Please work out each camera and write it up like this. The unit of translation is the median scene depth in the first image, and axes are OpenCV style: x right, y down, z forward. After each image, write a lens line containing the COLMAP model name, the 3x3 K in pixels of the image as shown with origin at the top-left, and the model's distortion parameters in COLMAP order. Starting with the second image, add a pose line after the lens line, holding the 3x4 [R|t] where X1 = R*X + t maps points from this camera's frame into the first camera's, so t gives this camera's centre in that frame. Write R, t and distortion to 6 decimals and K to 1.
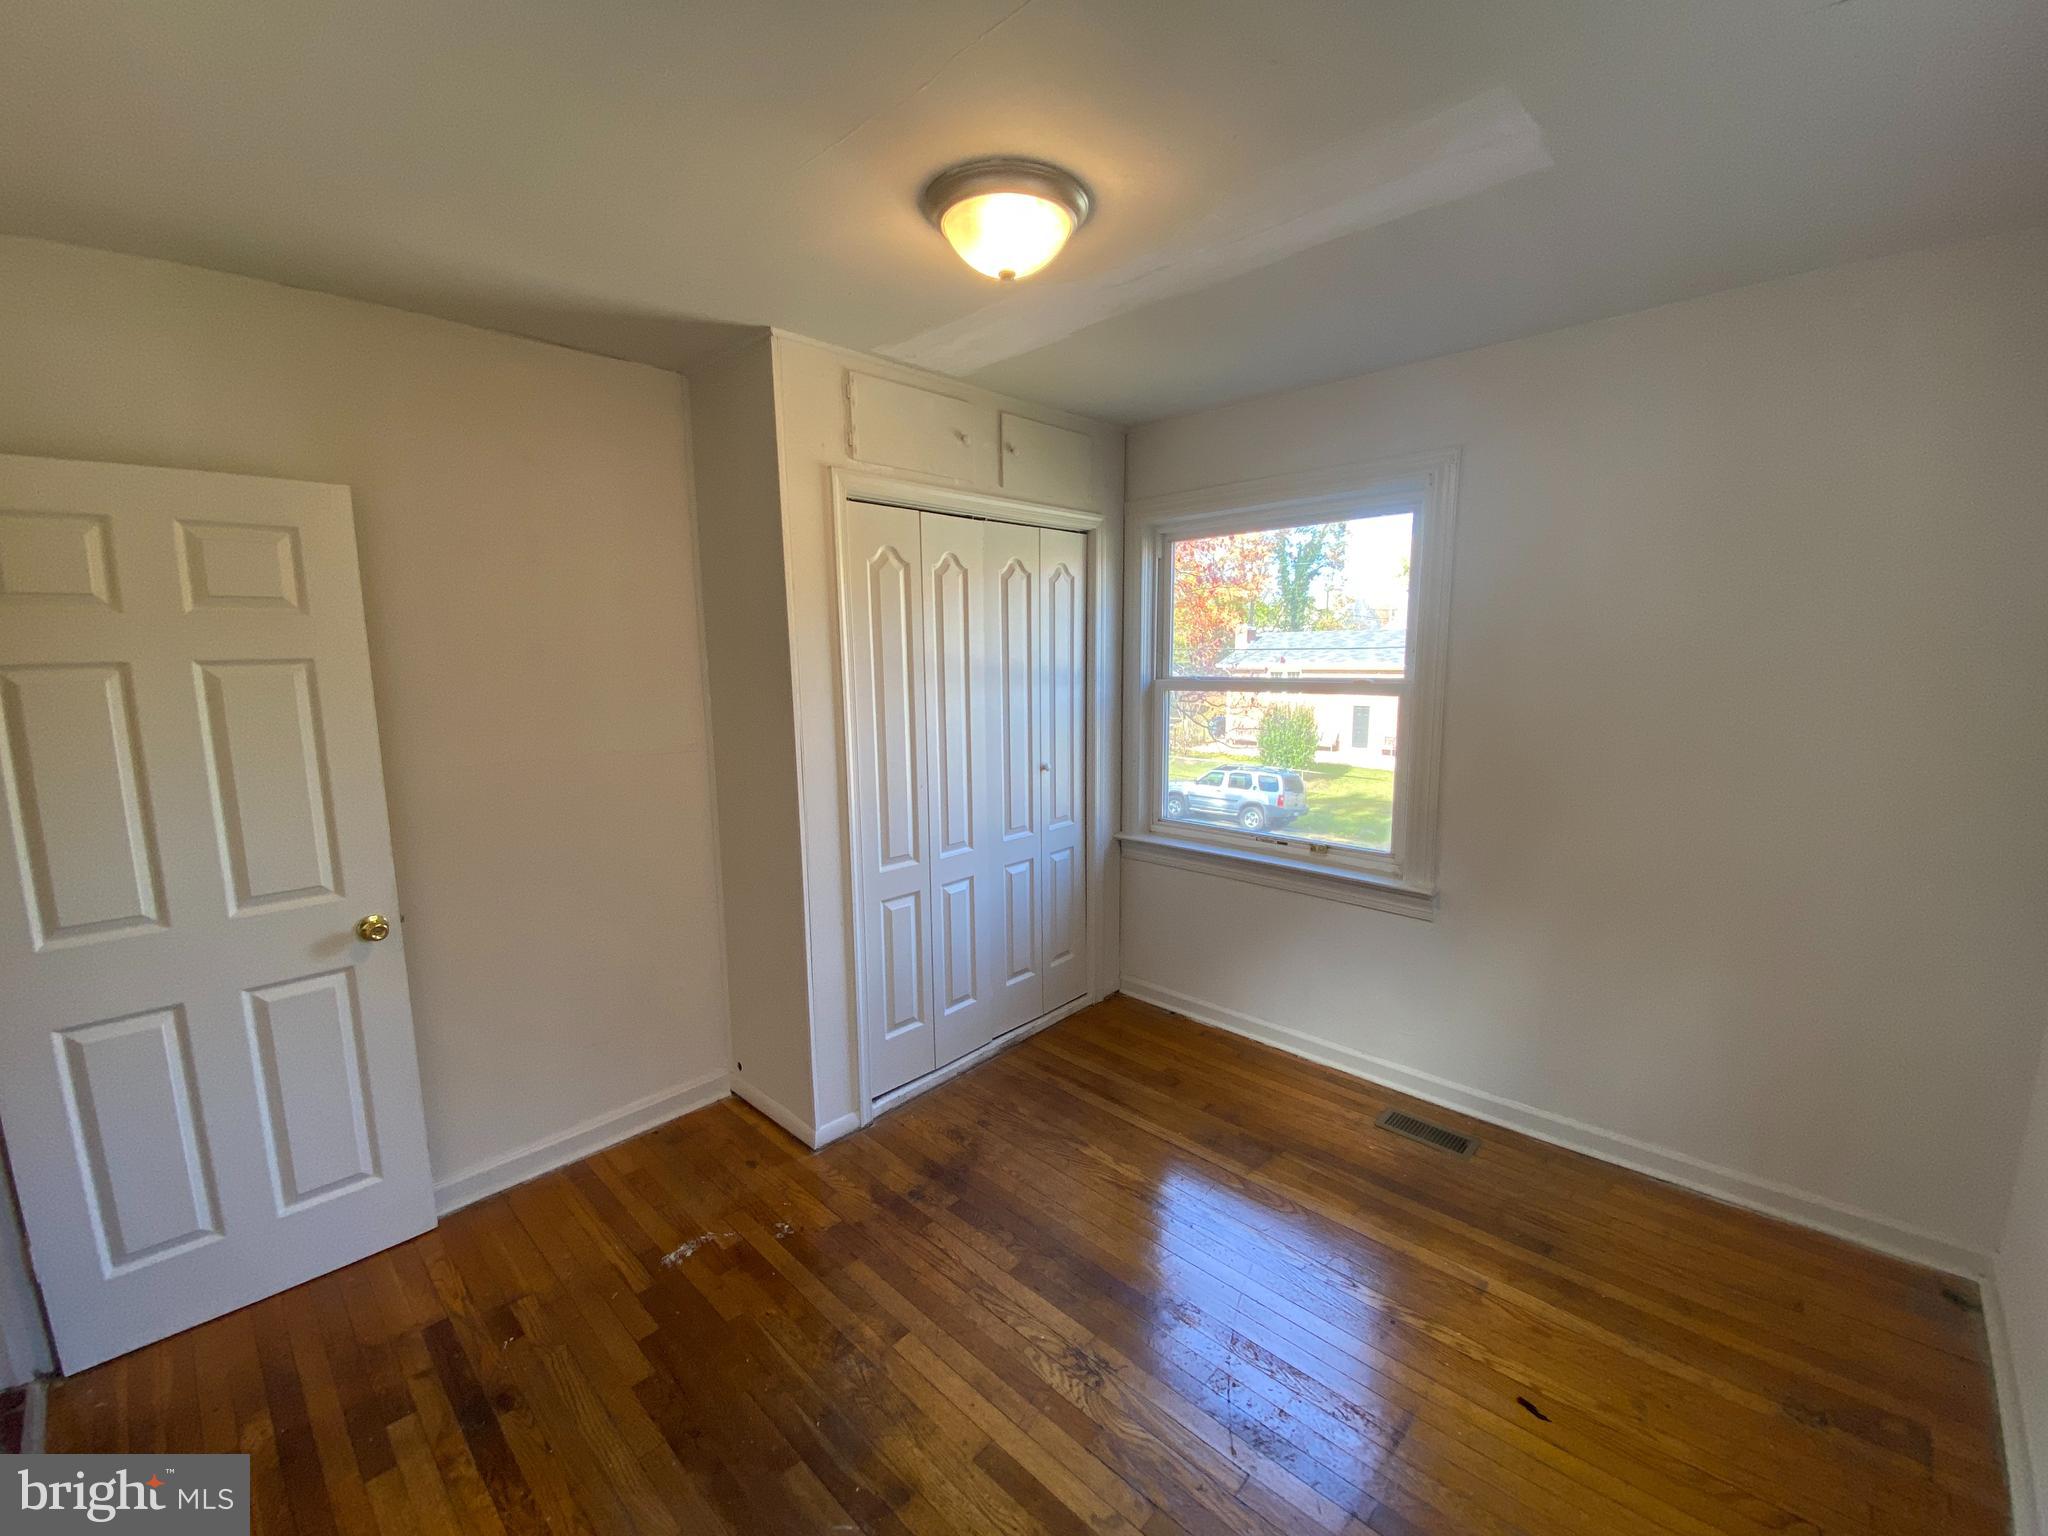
lens RADIAL K [[843.3, 0, 1027.2], [0, 843.3, 769.8], [0, 0, 1]] dist [0.033045, -0.022295]
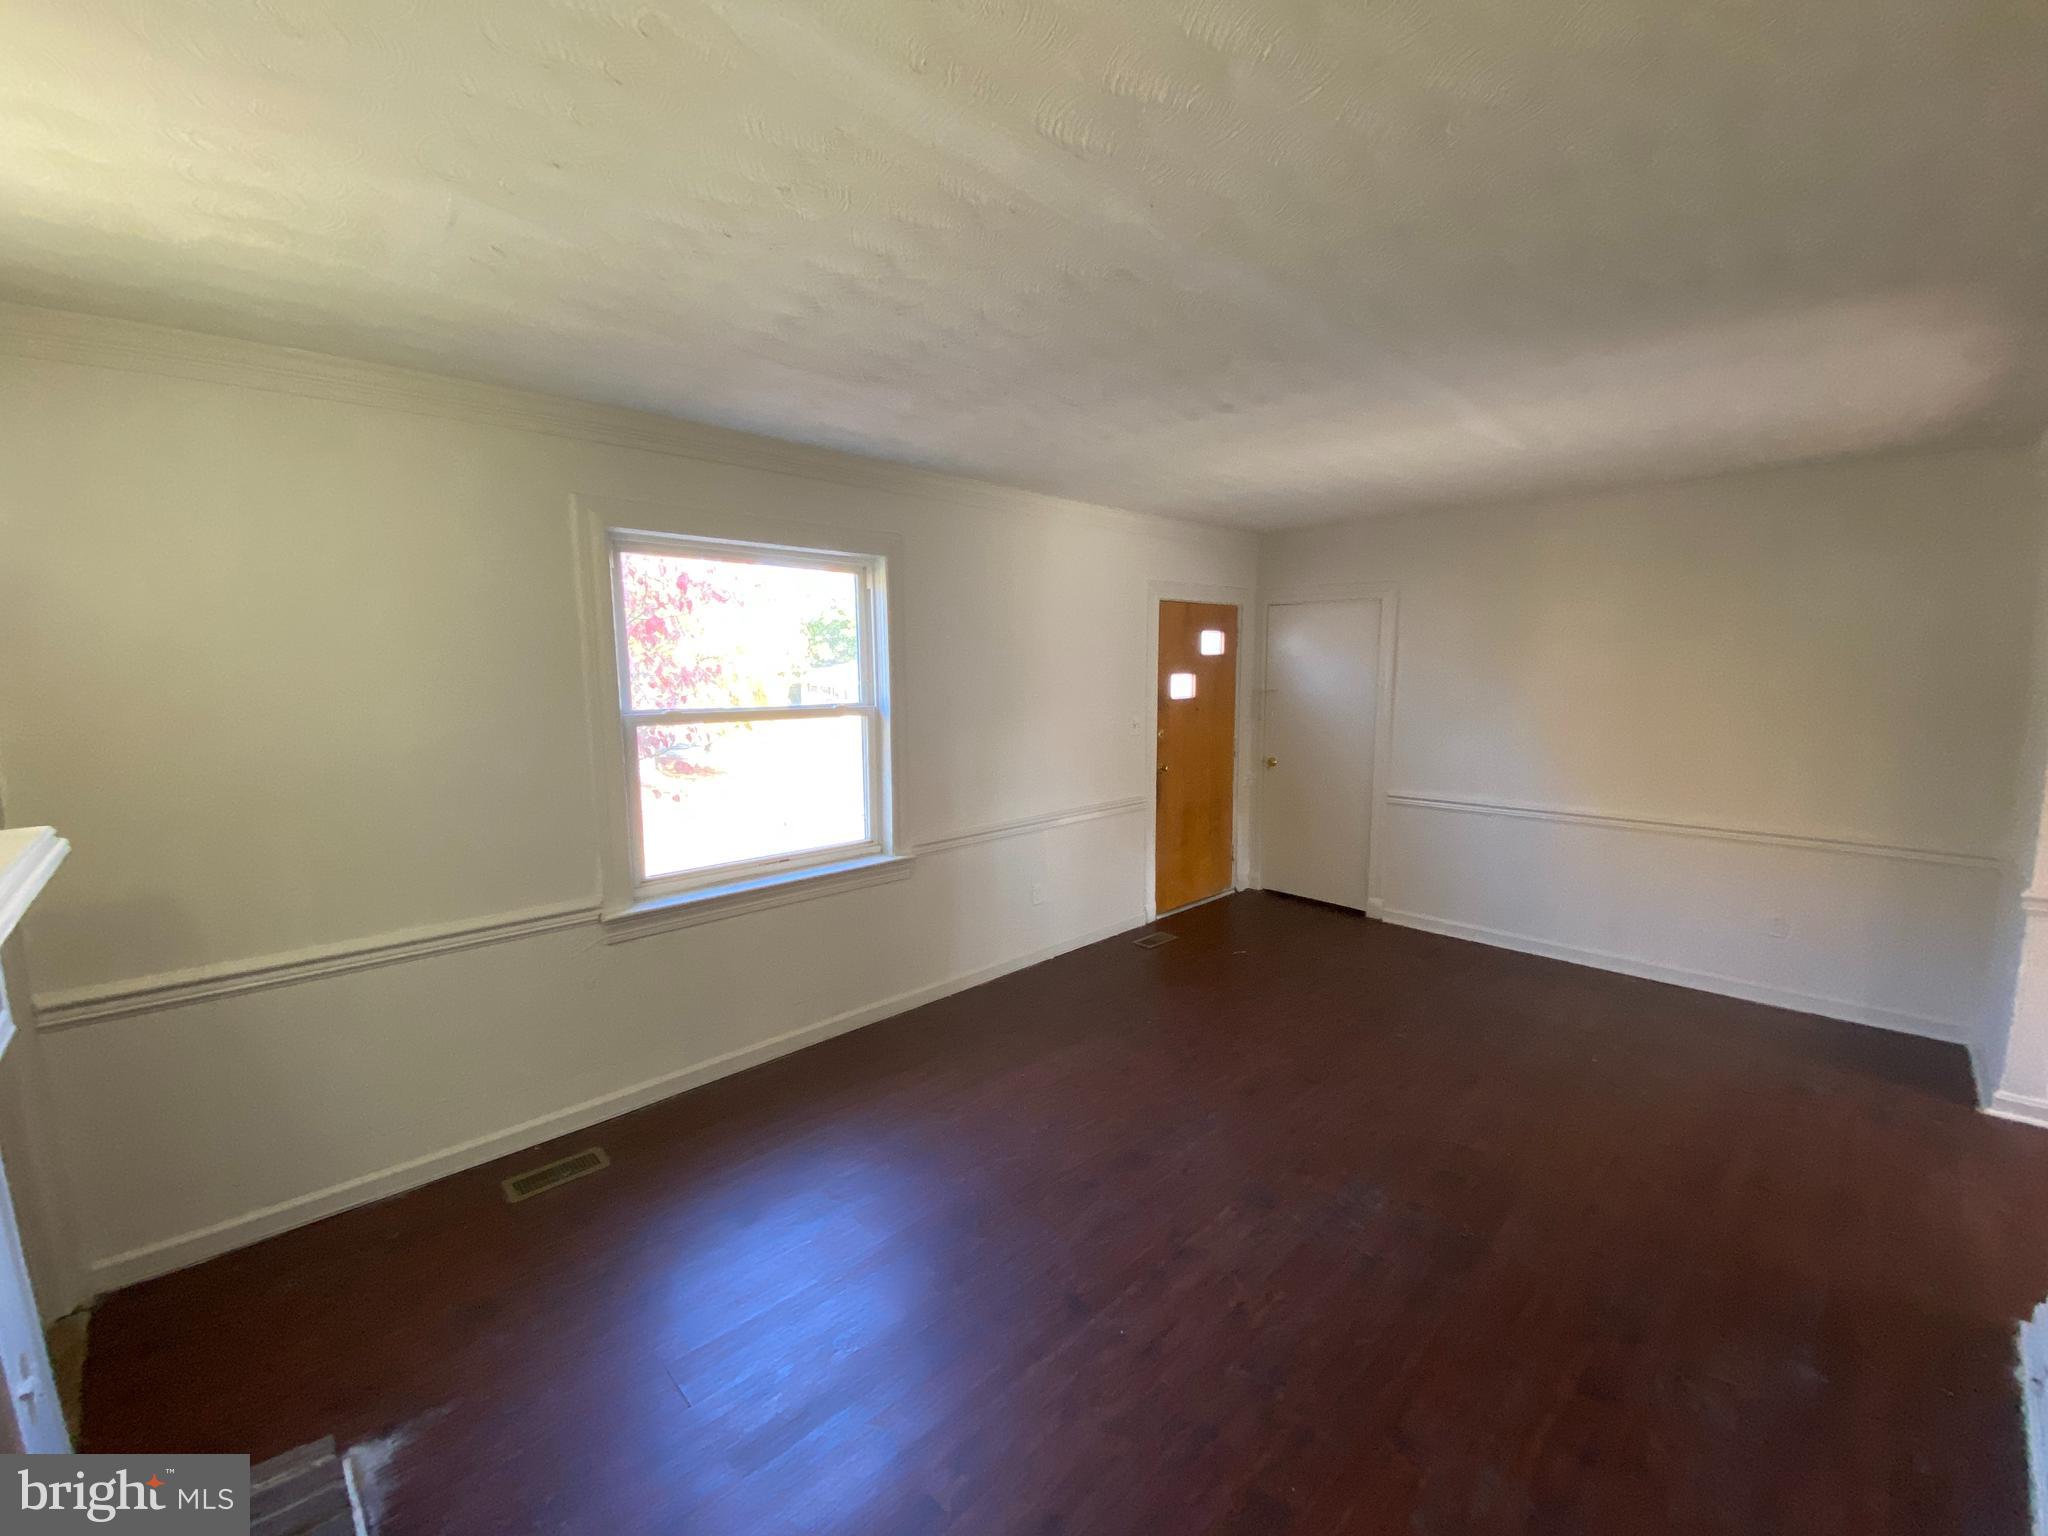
lens RADIAL K [[843.3, 0, 1027.2], [0, 843.3, 769.8], [0, 0, 1]] dist [0.033045, -0.022295]
pose [[0.042262, -0.109821, 0.993053, -0.682065], [0.141946, 0.984518, 0.102836, -0.088068], [-0.988972, 0.136613, 0.057196, 0.566082]]
